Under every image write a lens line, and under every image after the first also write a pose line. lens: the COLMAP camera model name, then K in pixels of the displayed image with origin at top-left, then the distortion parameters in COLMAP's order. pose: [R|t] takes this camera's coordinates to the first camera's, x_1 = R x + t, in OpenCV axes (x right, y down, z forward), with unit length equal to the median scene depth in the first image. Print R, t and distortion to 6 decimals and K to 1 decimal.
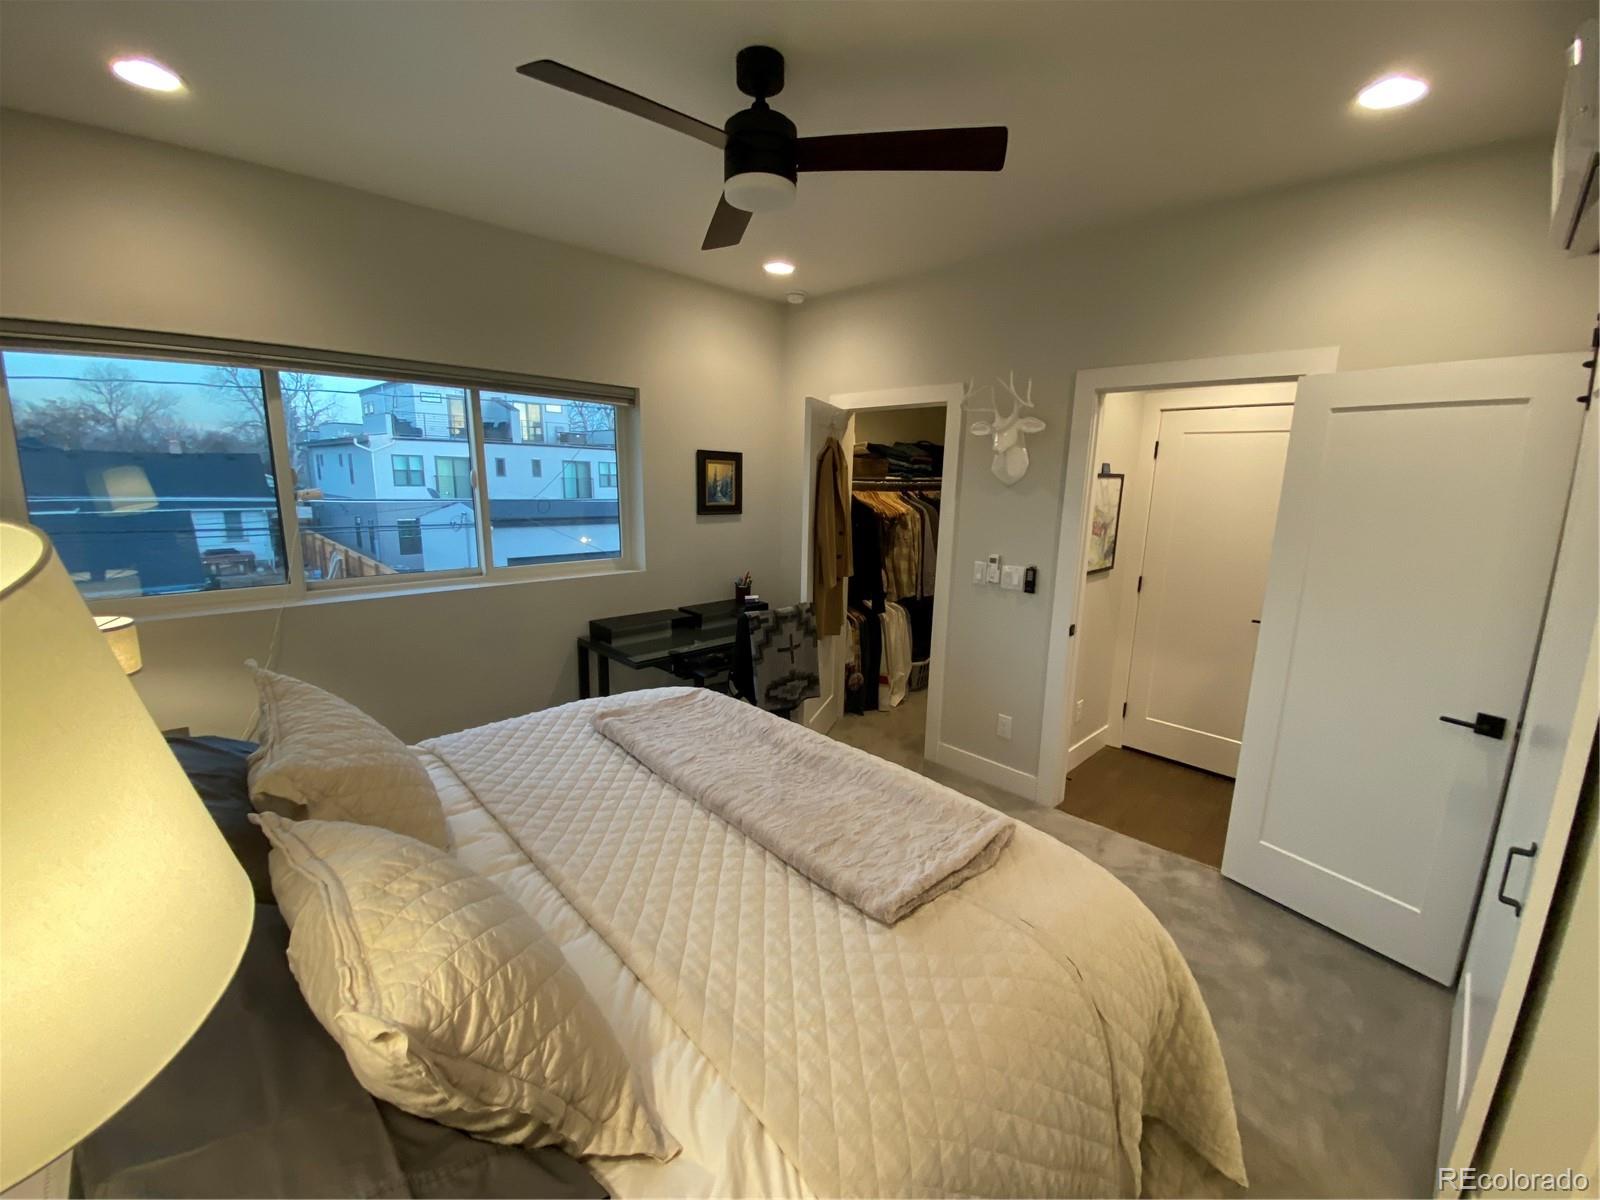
lens RADIAL K [[642.0, 0, 806.7], [0, 642.0, 604.1], [0, 0, 1]] dist [0.037370, -0.031021]
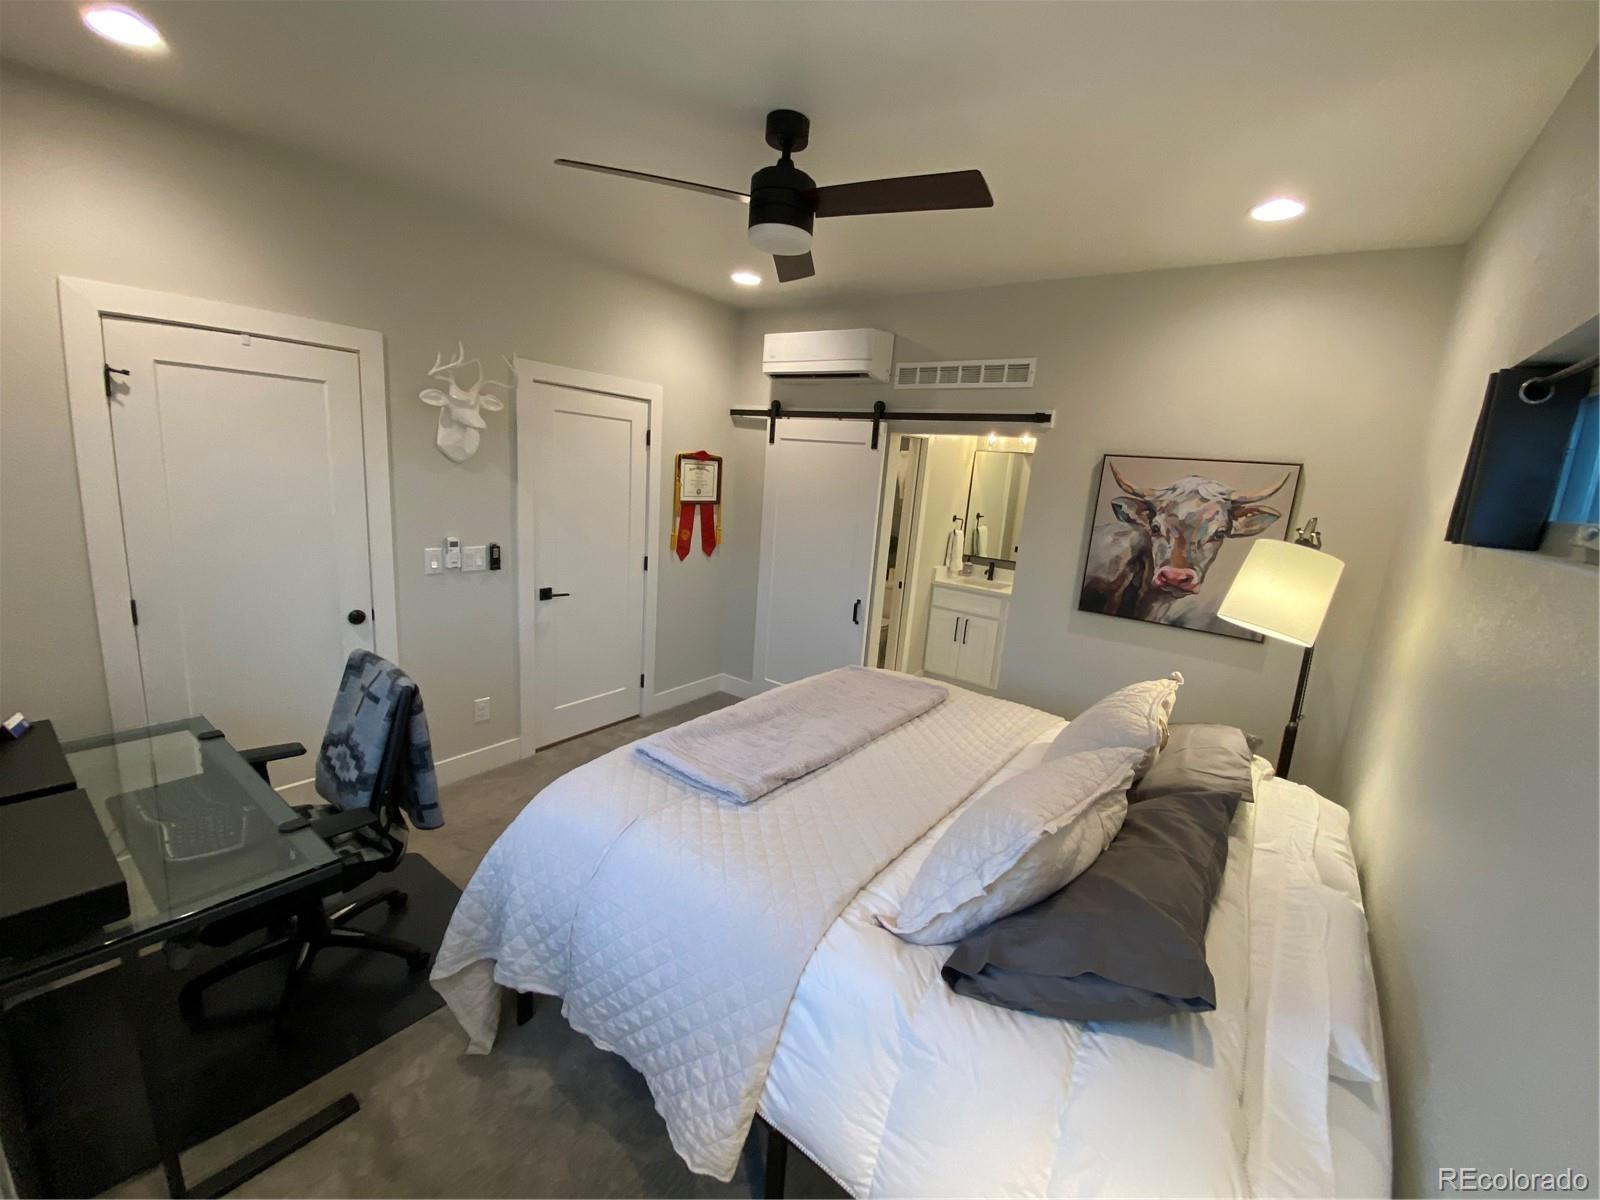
lens RADIAL K [[642.0, 0, 806.7], [0, 642.0, 604.1], [0, 0, 1]] dist [0.037370, -0.031021]
pose [[-0.161990, -0.238412, 0.957559, -0.667620], [0.113243, 0.959473, 0.258046, -0.160725], [-0.980273, 0.150238, -0.128426, 0.617403]]
